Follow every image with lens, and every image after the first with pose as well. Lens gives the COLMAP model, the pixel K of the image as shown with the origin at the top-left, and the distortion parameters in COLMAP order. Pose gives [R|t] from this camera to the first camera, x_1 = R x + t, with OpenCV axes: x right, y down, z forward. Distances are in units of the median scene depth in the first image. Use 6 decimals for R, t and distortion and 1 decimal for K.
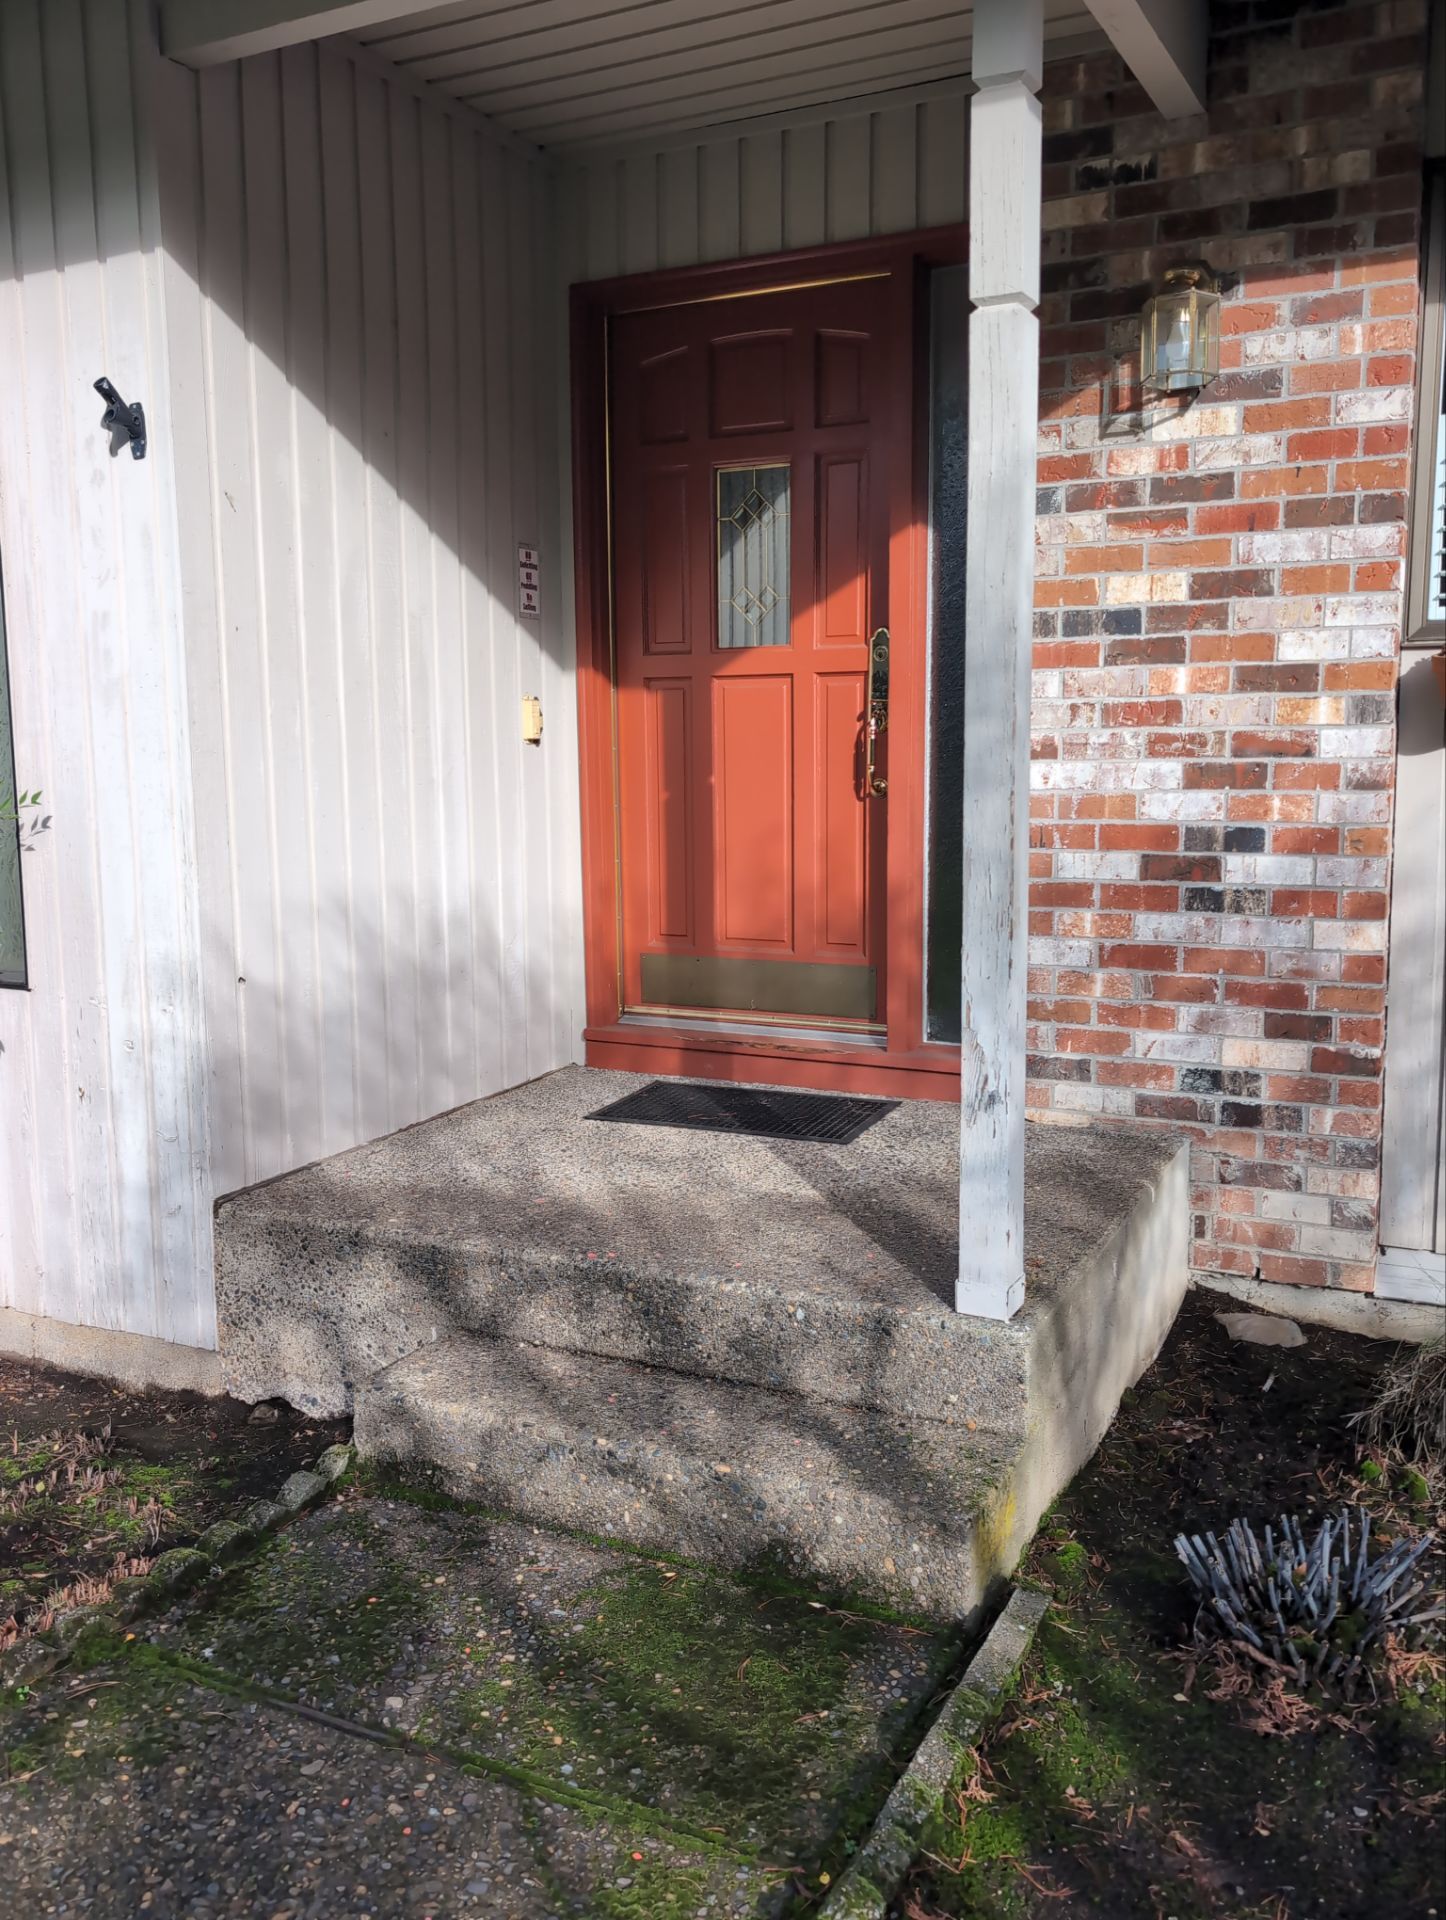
lens RADIAL K [[1608.3, 0, 722.0], [0, 1608.3, 958.4], [0, 0, 1]] dist [0.027920, -0.032876]
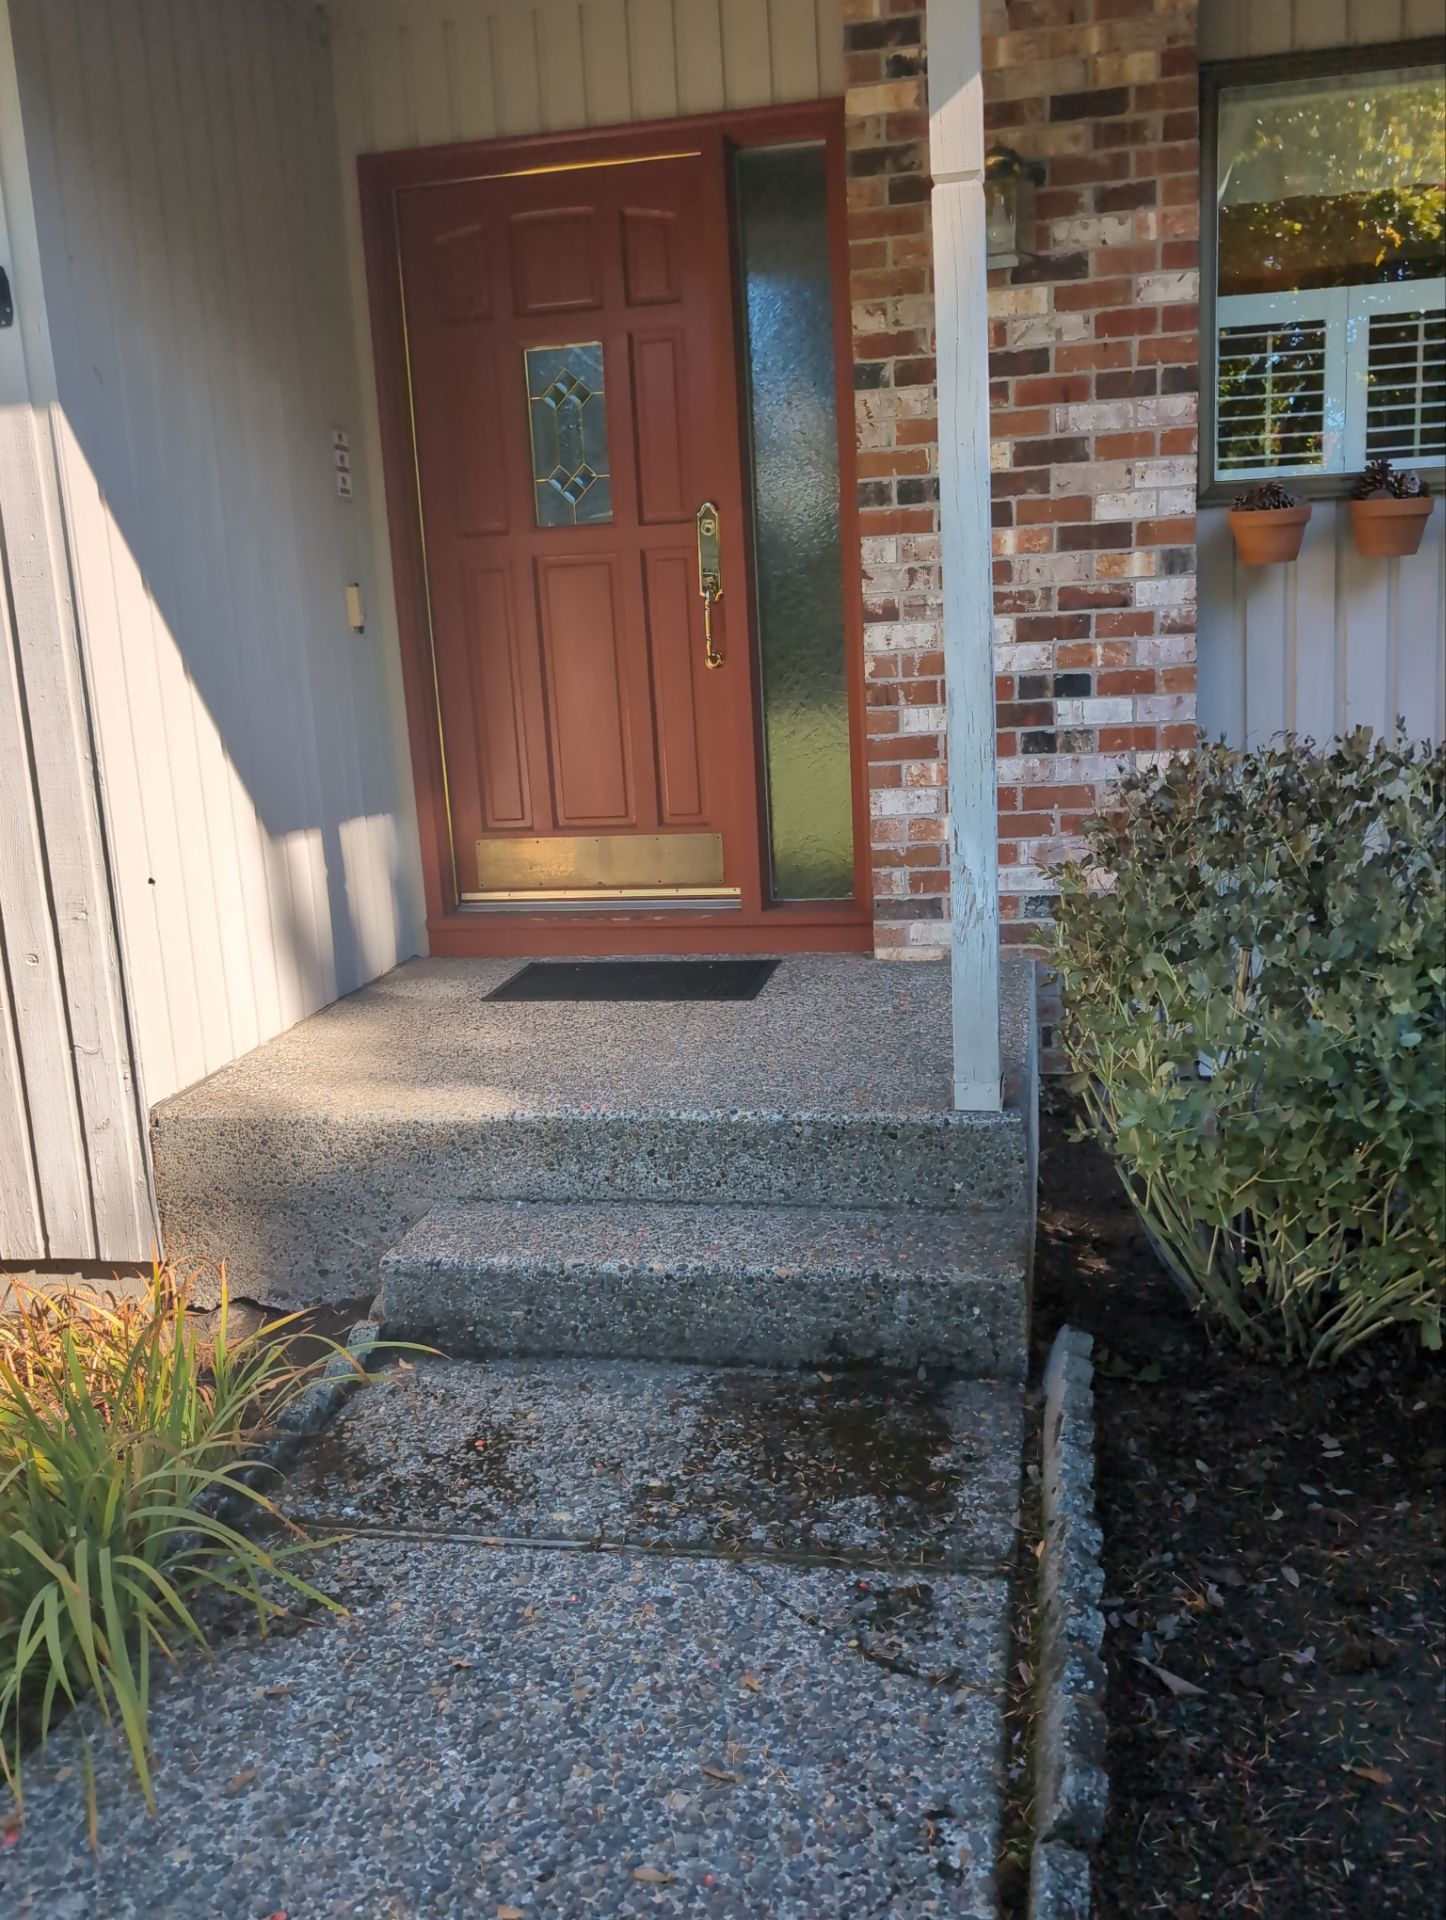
lens RADIAL K [[1608.3, 0, 706.5], [0, 1608.3, 955.3], [0, 0, 1]] dist [0.027920, -0.032876]
pose [[0.962141, -0.090972, 0.256924, -0.223731], [0.079279, 0.995305, 0.055530, 0.030338], [-0.260769, -0.033059, 0.964835, -0.012834]]
